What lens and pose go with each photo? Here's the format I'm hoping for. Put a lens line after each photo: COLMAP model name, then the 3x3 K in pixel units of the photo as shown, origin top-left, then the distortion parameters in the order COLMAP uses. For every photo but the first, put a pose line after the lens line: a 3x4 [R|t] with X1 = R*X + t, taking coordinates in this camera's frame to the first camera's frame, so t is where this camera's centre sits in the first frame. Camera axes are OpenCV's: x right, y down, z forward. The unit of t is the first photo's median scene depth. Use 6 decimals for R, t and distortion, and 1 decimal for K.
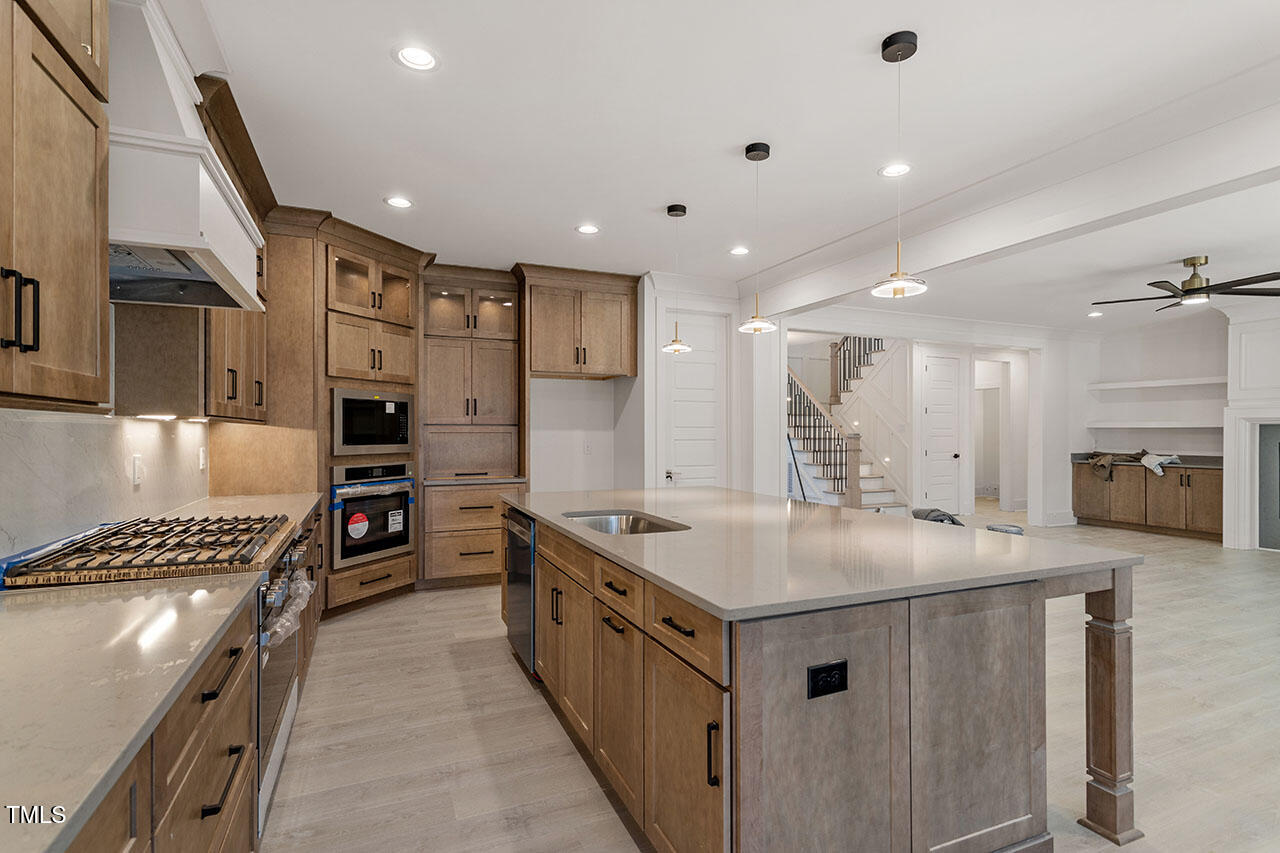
lens RADIAL K [[615.6, 0, 637.9], [0, 615.6, 432.2], [0, 0, 1]] dist [0.009582, 0.000655]
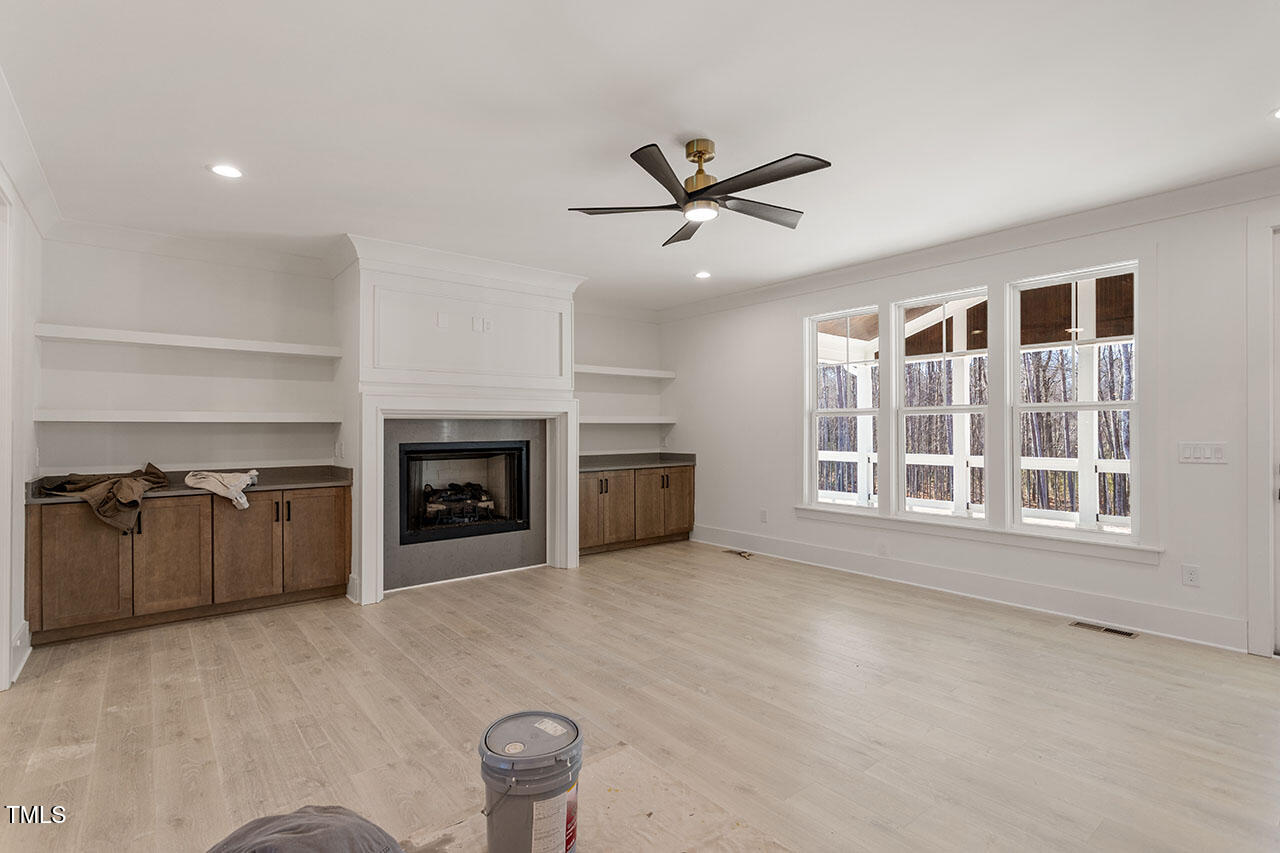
lens RADIAL K [[609.9, 0, 640.2], [0, 609.9, 429.5], [0, 0, 1]] dist [0.007454, 0.001138]
pose [[-0.266197, -0.001536, 0.963917, 0.235659], [0.004538, 0.999986, 0.002847, -0.000845], [-0.963908, 0.005132, -0.266186, 0.862224]]
